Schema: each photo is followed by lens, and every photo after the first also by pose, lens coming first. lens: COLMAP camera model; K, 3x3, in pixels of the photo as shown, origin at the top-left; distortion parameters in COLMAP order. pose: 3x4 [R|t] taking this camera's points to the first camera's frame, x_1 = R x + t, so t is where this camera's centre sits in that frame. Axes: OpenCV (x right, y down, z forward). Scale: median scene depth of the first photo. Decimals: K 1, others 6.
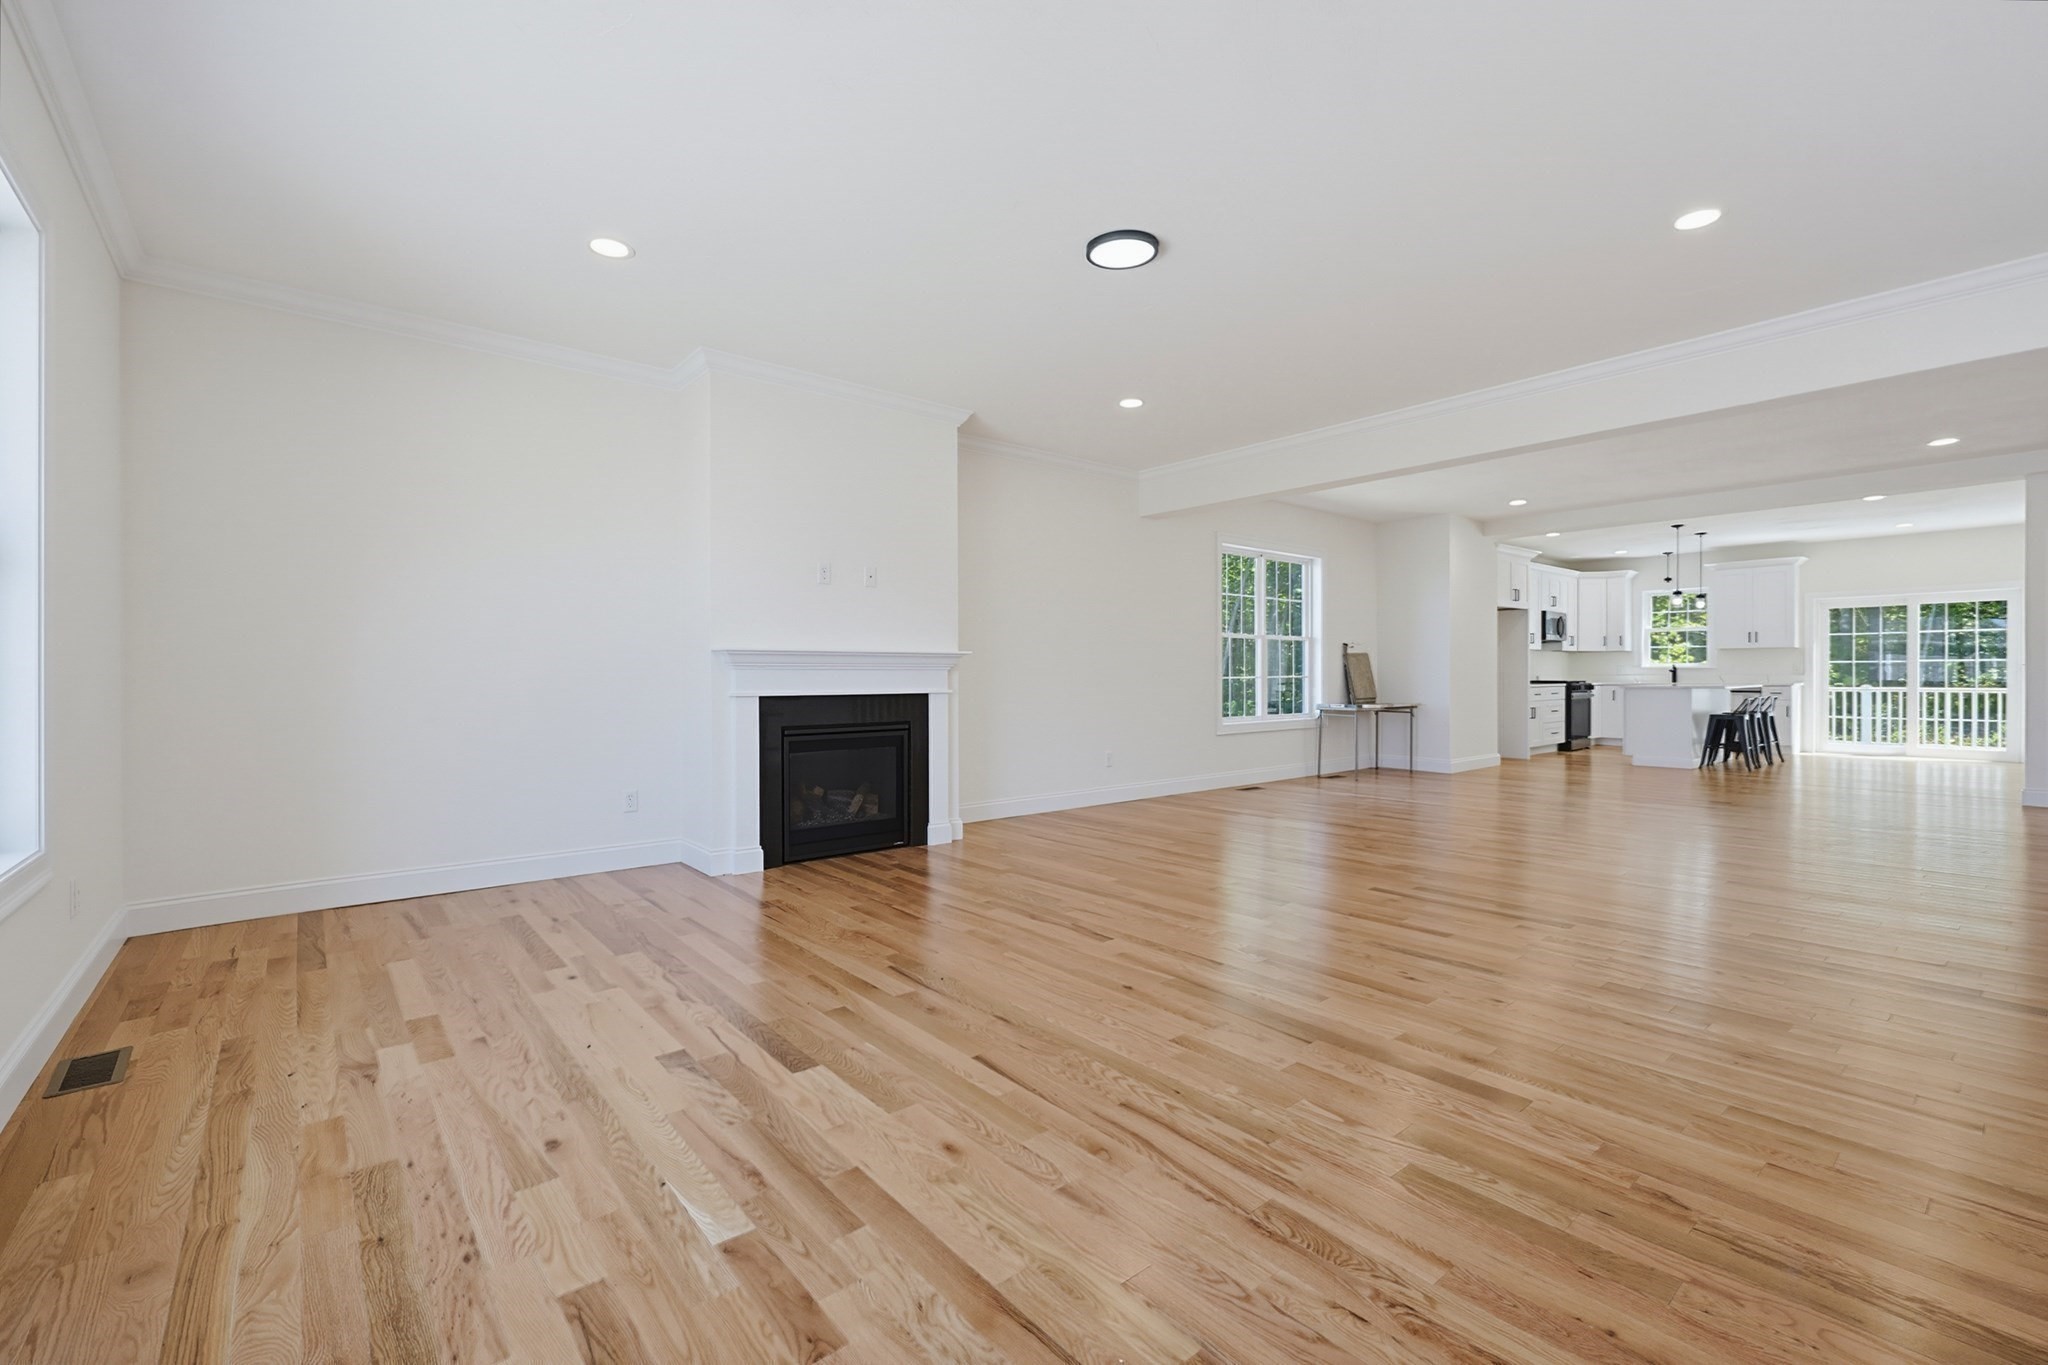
lens RADIAL K [[884.5, 0, 1024.0], [0, 884.5, 682.5], [0, 0, 1]] dist [0.000071, -0.000061]
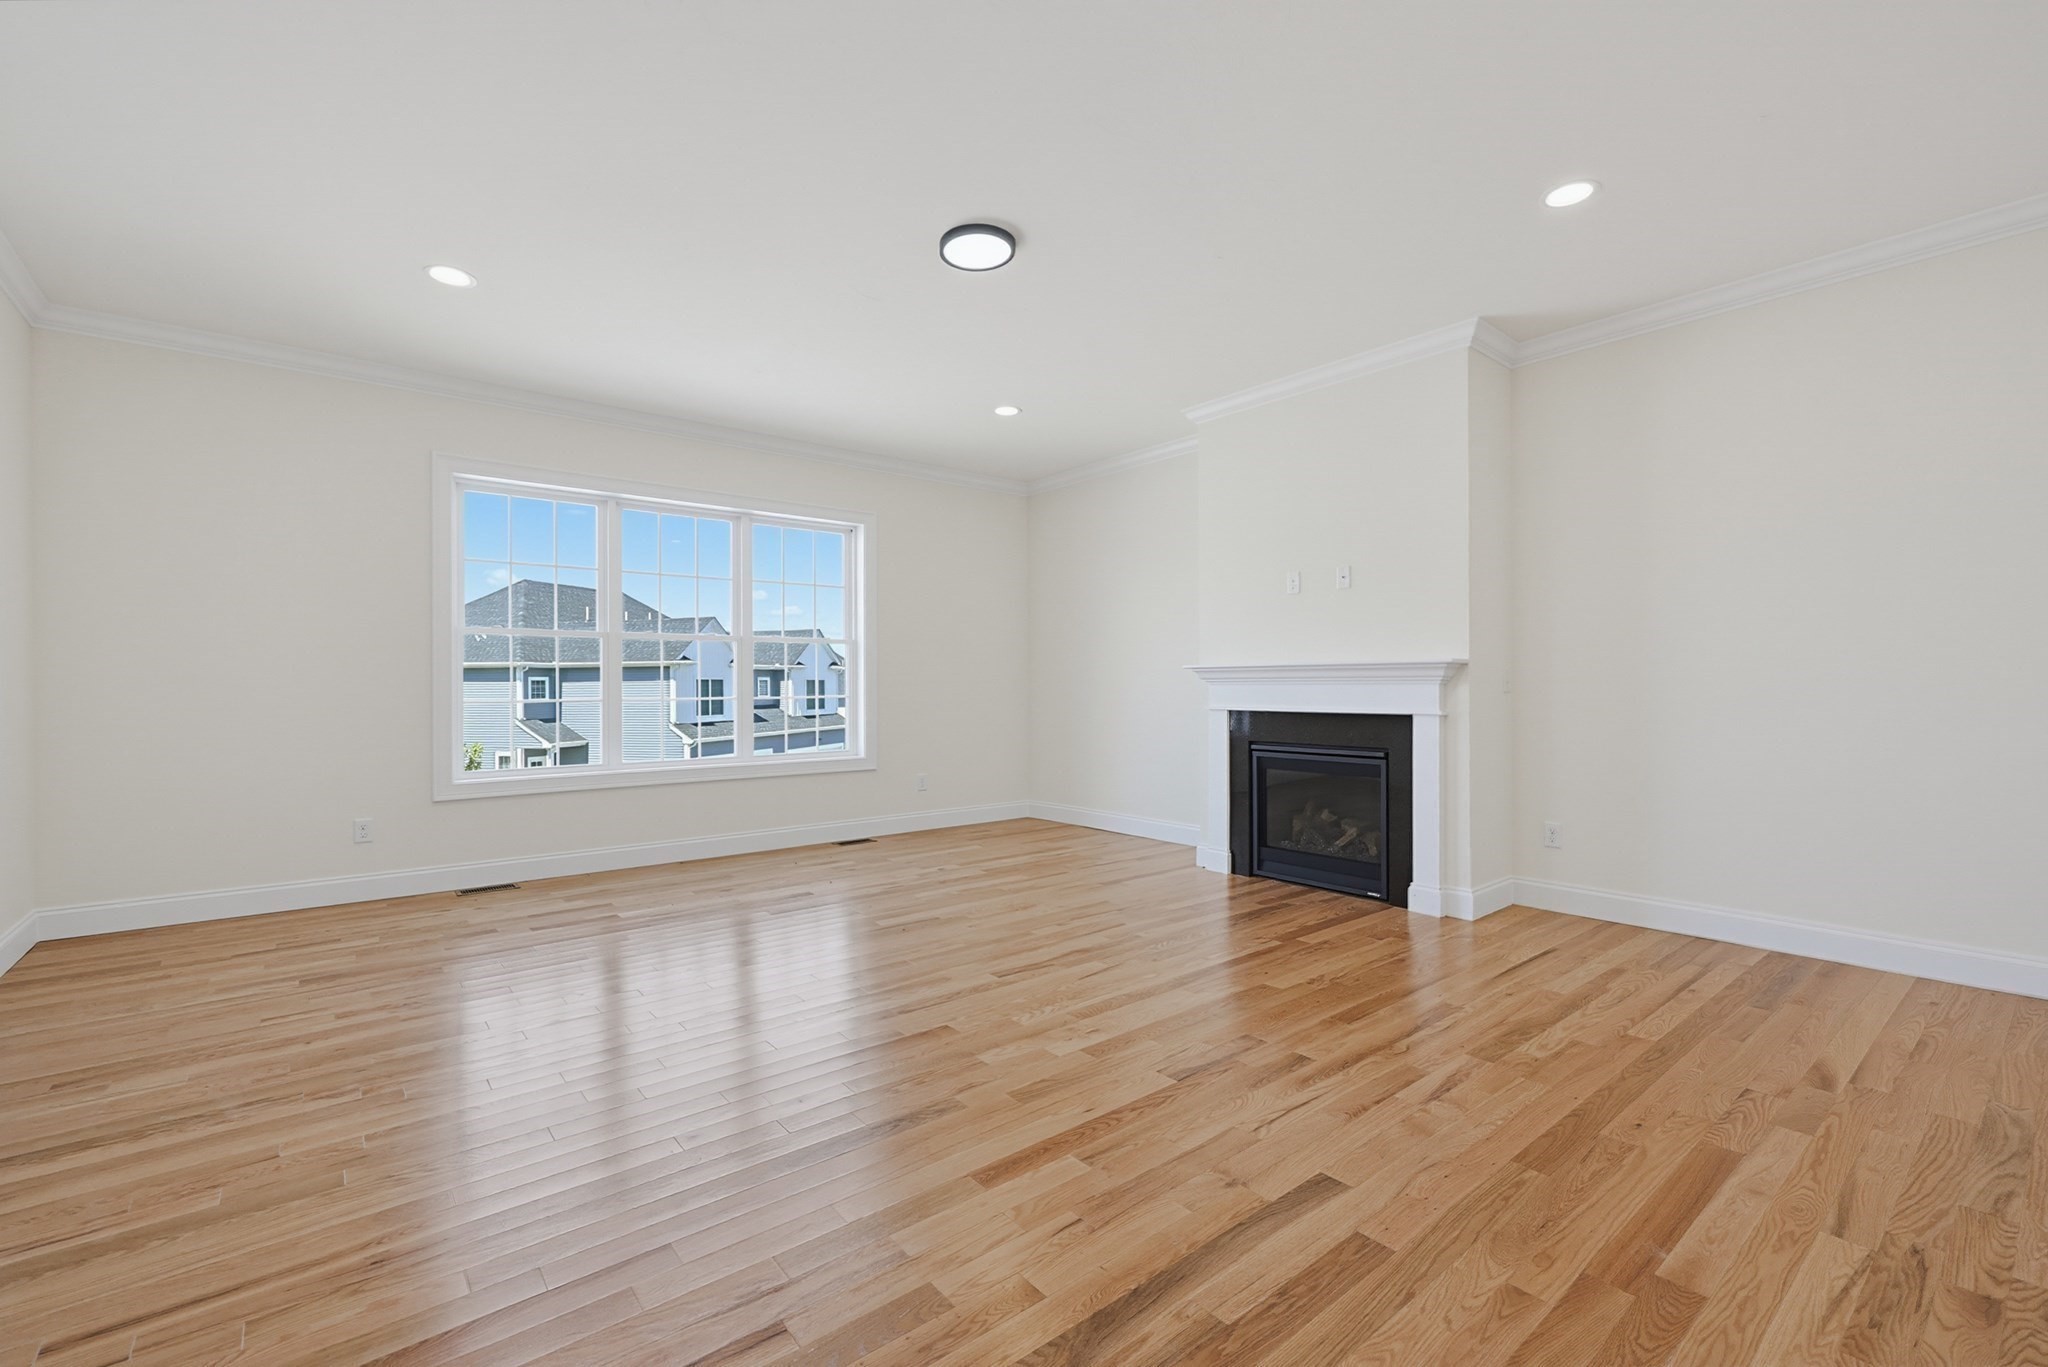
lens RADIAL K [[867.6, 0, 1024.0], [0, 867.6, 683.5], [0, 0, 1]] dist [-0.002102, -0.000092]
pose [[-0.009234, 0.000472, -0.999957, 1.742639], [-0.002773, 0.999996, 0.000497, -0.037207], [0.999954, 0.002778, -0.009233, 1.769772]]
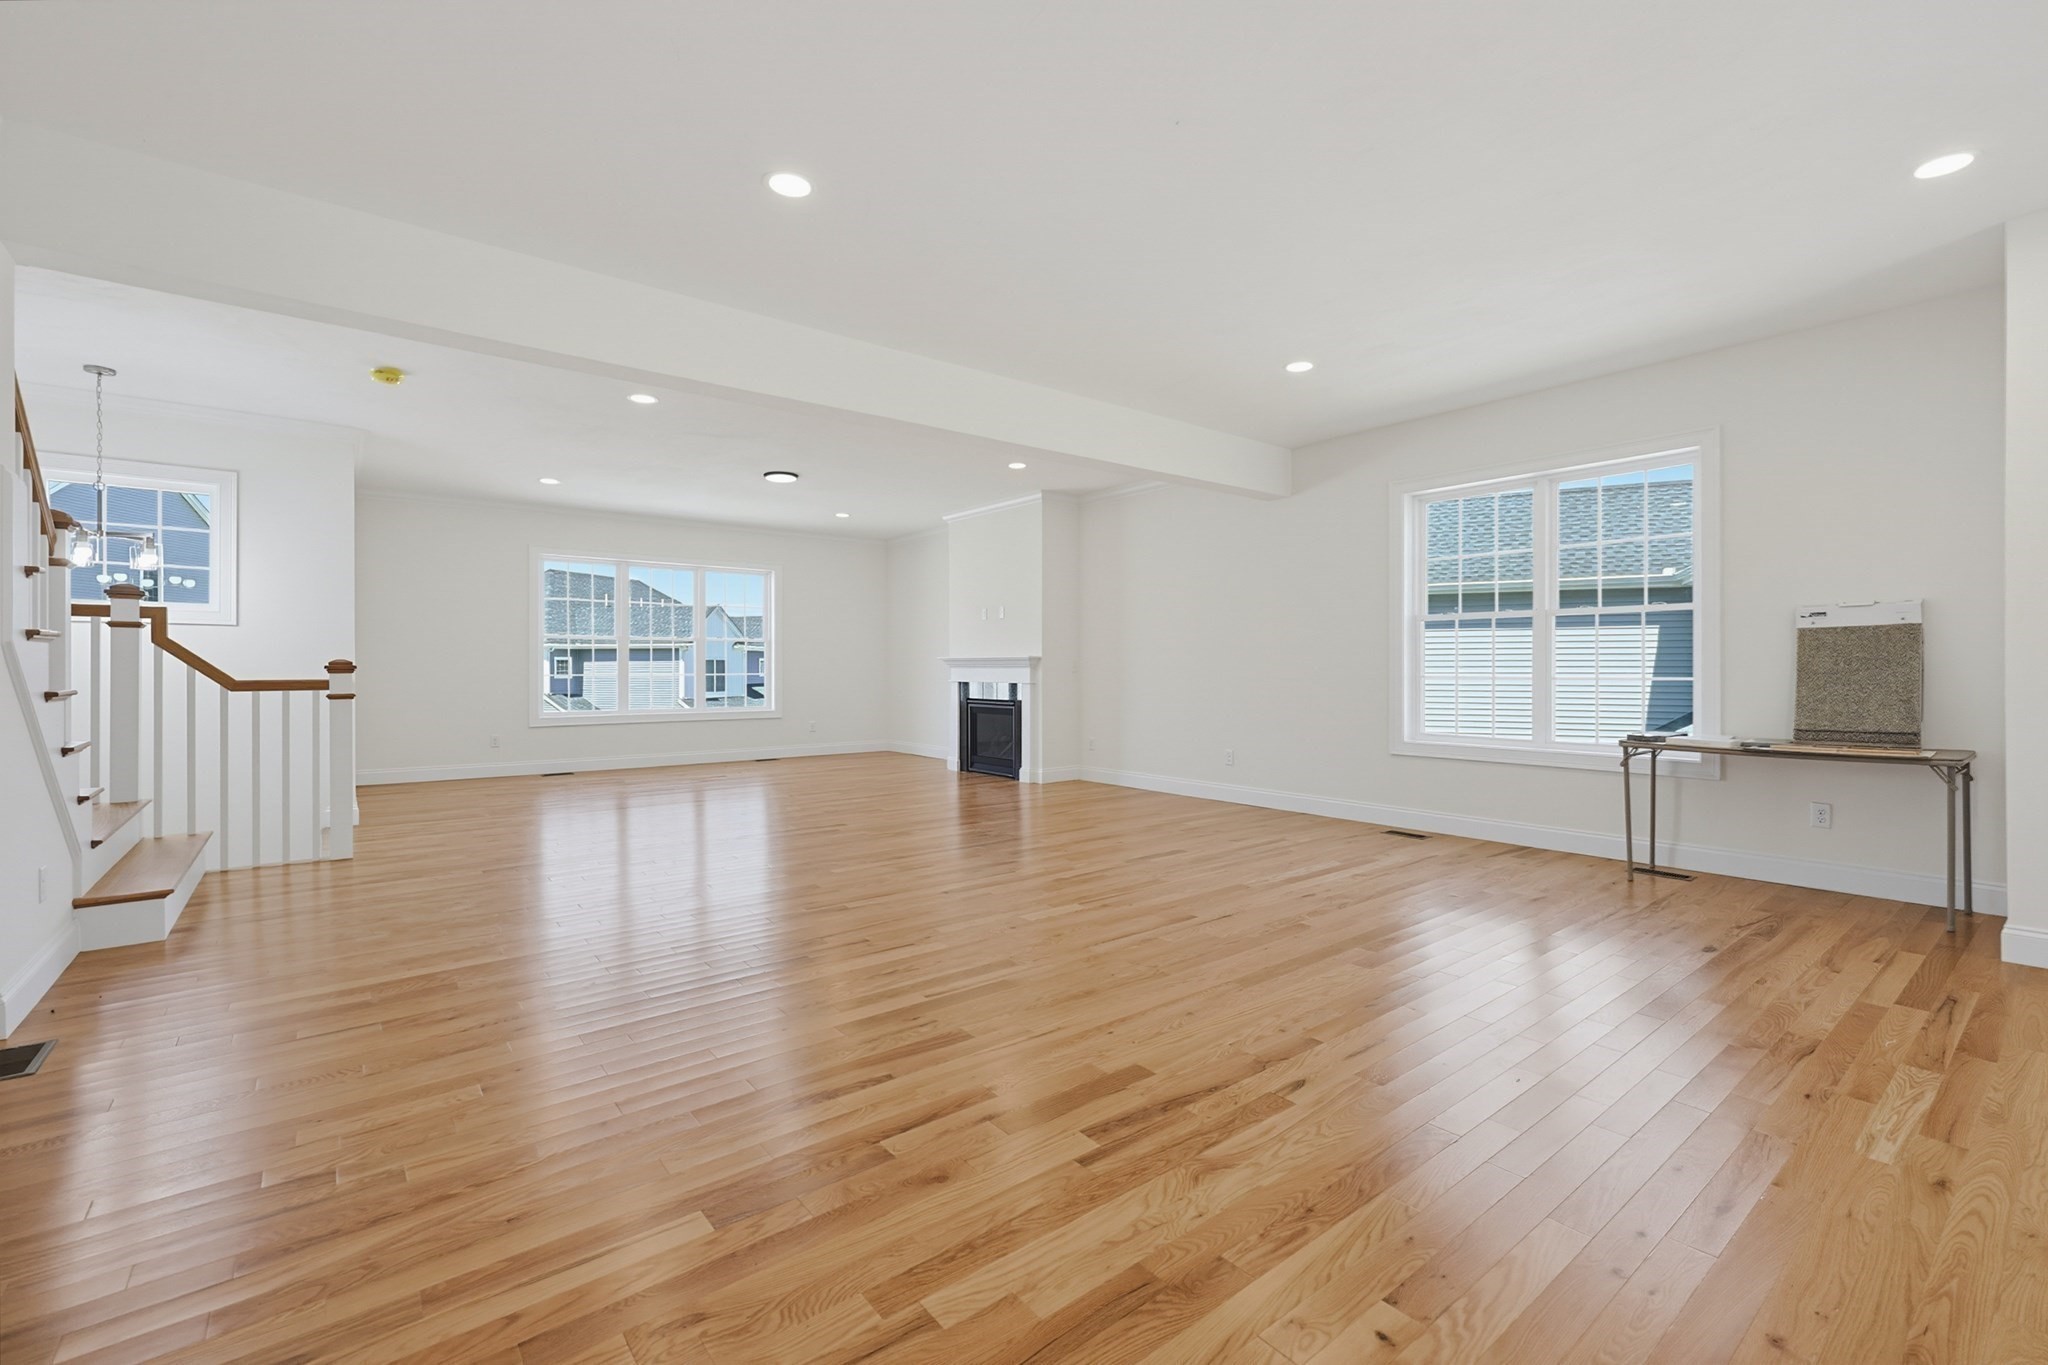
lens RADIAL K [[848.5, 0, 1020.5], [0, 848.5, 666.4], [0, 0, 1]] dist [-0.000321, -0.000013]
pose [[-0.019758, 0.001656, -0.999803, 3.652967], [-0.009746, 0.999951, 0.001849, -0.053394], [0.999757, 0.009781, -0.019741, 2.724986]]
